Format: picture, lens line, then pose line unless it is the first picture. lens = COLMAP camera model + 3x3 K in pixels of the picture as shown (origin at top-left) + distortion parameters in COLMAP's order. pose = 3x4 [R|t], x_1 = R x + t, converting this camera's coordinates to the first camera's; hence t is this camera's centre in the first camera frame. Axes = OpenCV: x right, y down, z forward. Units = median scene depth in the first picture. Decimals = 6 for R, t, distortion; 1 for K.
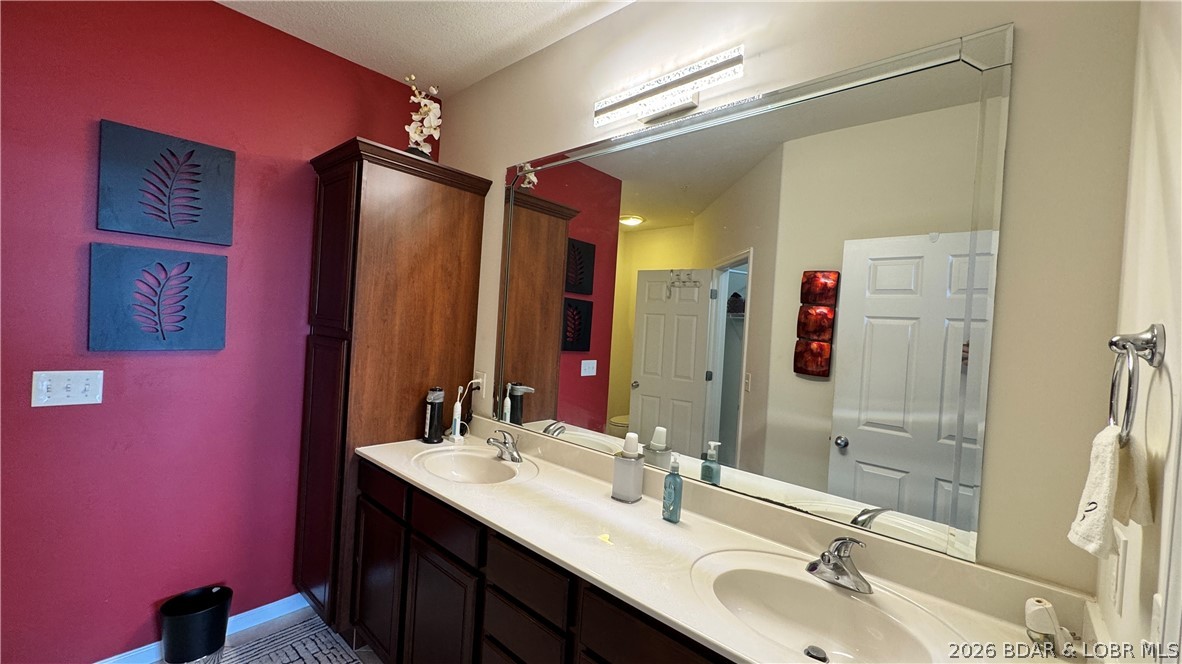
lens RADIAL K [[471.0, 0, 590.0], [0, 471.0, 333.0], [0, 0, 1]] dist [-0.001841, -0.000326]
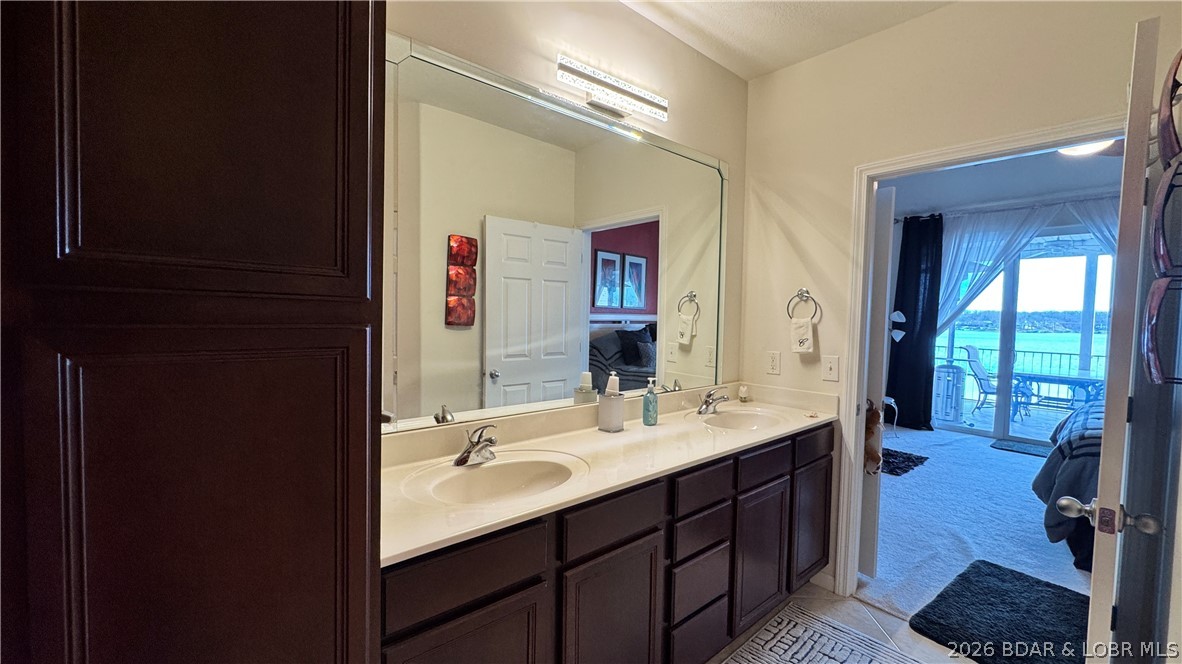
lens RADIAL K [[471.0, 0, 590.0], [0, 471.0, 333.0], [0, 0, 1]] dist [-0.001841, -0.000326]
pose [[0.131133, -0.103760, 0.985920, -0.943164], [0.000450, 0.994514, 0.104605, -0.022209], [-0.991365, -0.013273, 0.130460, 0.770763]]
